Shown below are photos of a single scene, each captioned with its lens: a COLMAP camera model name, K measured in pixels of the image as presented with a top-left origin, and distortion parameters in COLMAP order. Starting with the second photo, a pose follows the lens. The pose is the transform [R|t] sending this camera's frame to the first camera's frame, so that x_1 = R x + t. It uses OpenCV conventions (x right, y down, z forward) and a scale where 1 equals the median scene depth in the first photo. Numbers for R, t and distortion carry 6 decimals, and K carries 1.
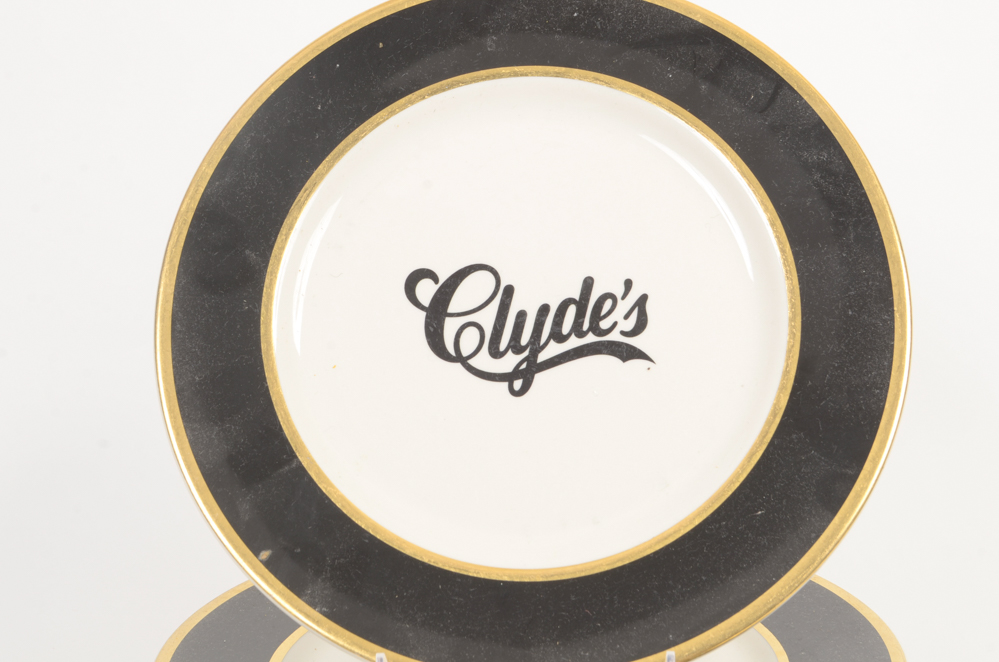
lens RADIAL K [[1579.4, 0, 483.2], [0, 1579.4, 325.9], [0, 0, 1]] dist [0.060849, 0.000000]
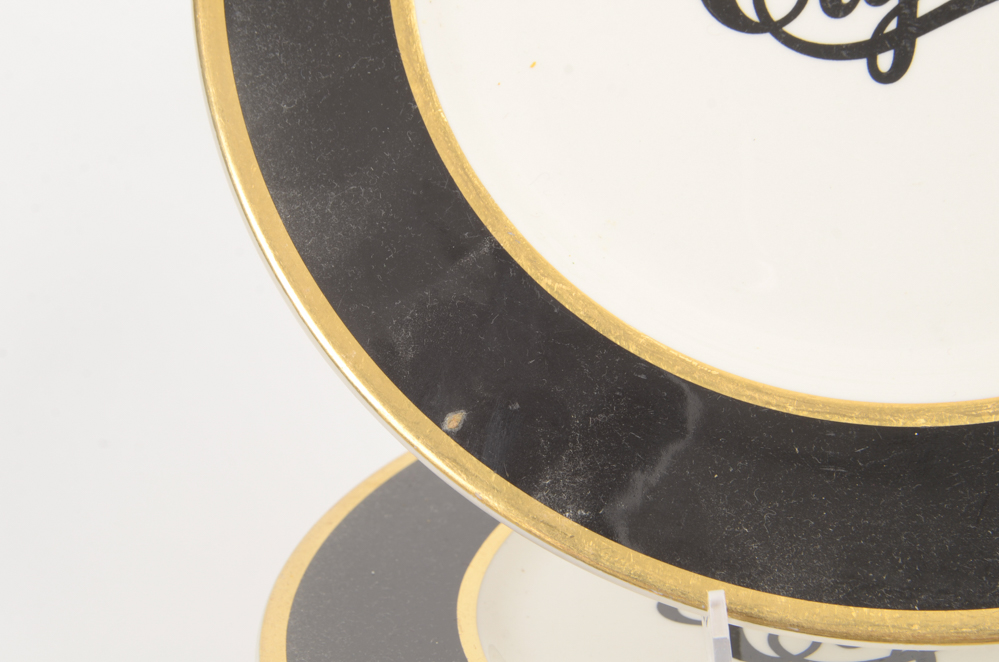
lens RADIAL K [[1579.4, 0, 493.0], [0, 1579.4, 324.1], [0, 0, 1]] dist [0.060849, 0.000000]
pose [[0.995522, -0.093562, -0.013523, -0.112579], [0.094409, 0.991350, 0.091168, 0.064973], [0.004876, -0.092037, 0.995744, 0.470800]]
